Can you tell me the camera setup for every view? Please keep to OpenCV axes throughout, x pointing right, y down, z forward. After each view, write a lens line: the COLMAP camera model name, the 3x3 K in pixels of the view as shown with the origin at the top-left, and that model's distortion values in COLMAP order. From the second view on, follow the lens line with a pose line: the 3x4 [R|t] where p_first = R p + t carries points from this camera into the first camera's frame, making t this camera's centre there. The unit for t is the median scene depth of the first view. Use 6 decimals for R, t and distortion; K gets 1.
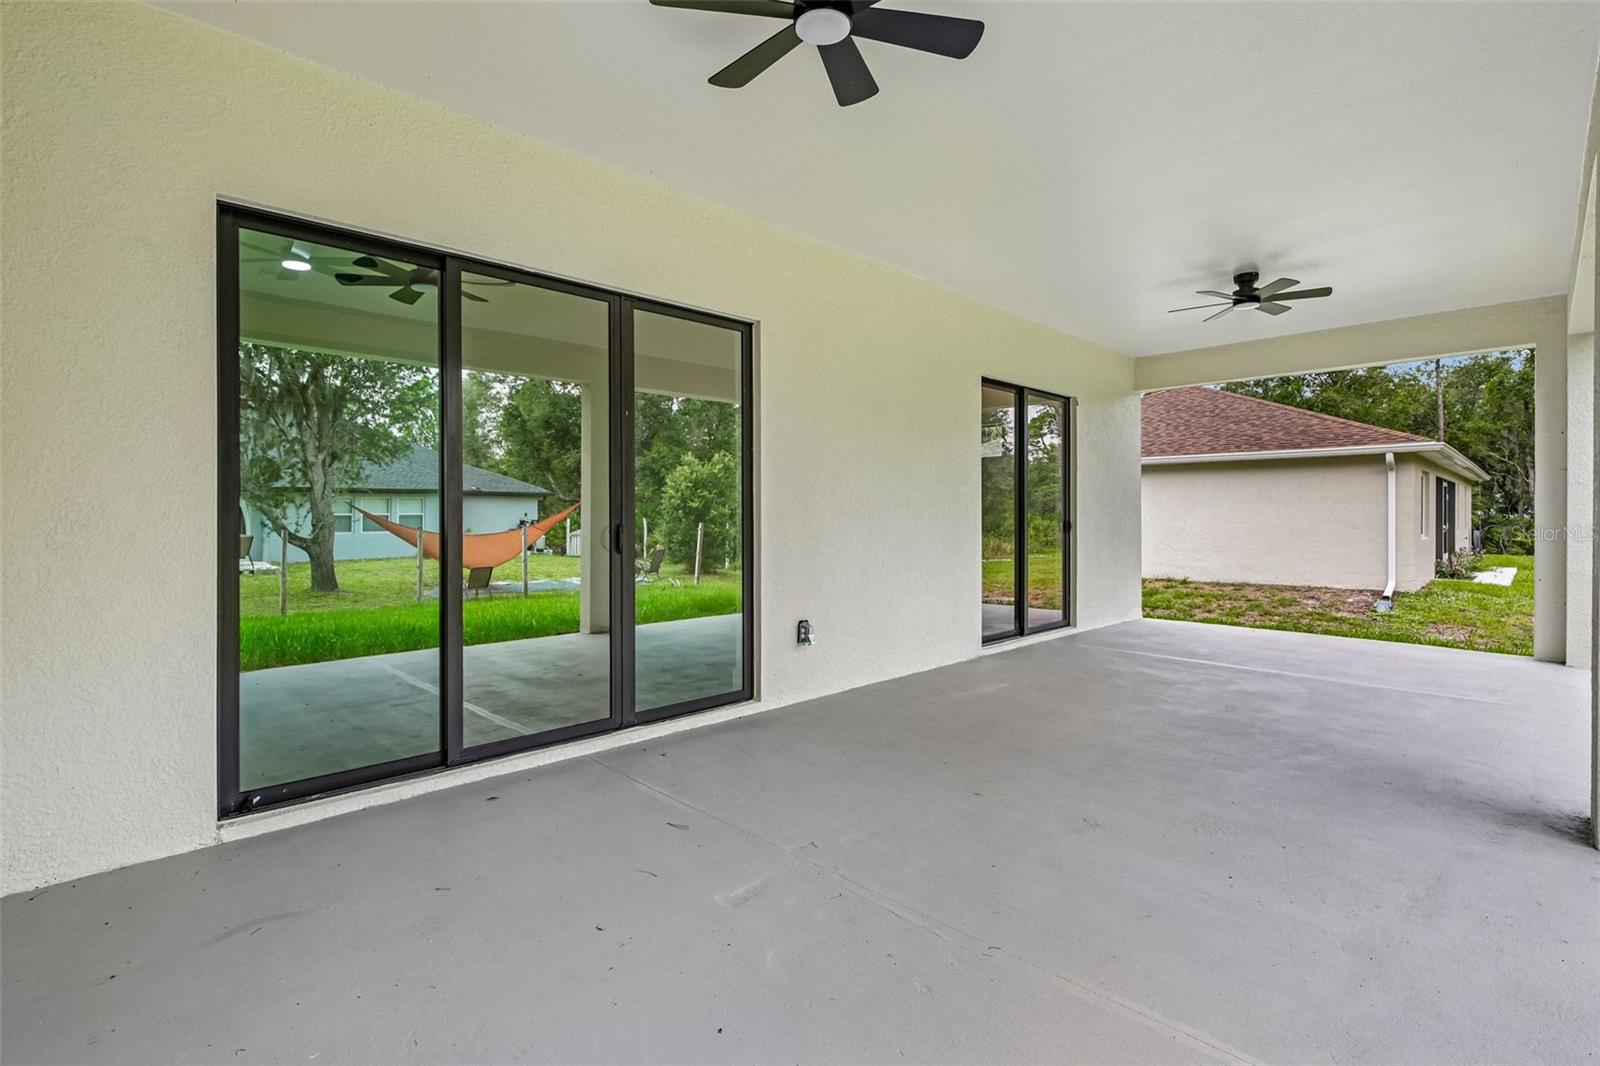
lens RADIAL K [[736.7, 0, 806.0], [0, 736.7, 526.6], [0, 0, 1]] dist [-0.031911, 0.006822]
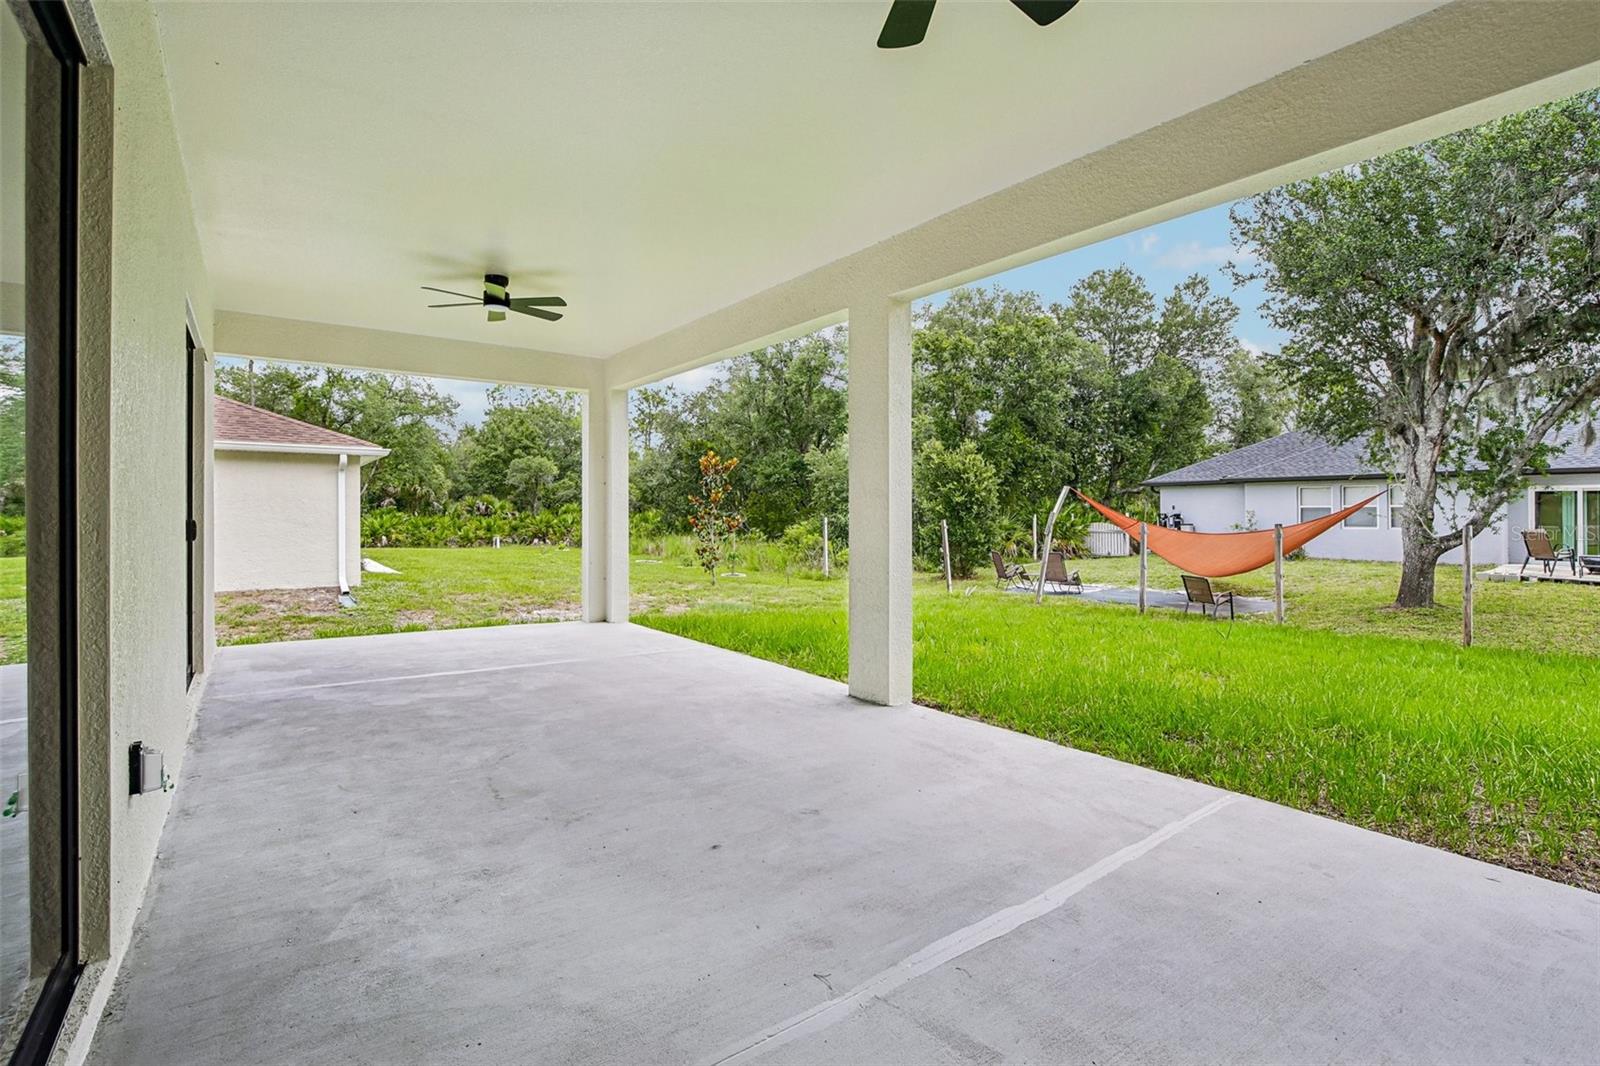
lens RADIAL K [[736.7, 0, 809.9], [0, 736.7, 518.4], [0, 0, 1]] dist [-0.031911, 0.006822]
pose [[0.132775, -0.002324, 0.991143, -0.162896], [0.009153, 0.999957, 0.001118, -0.004633], [-0.991104, 0.008924, 0.132791, 0.211762]]
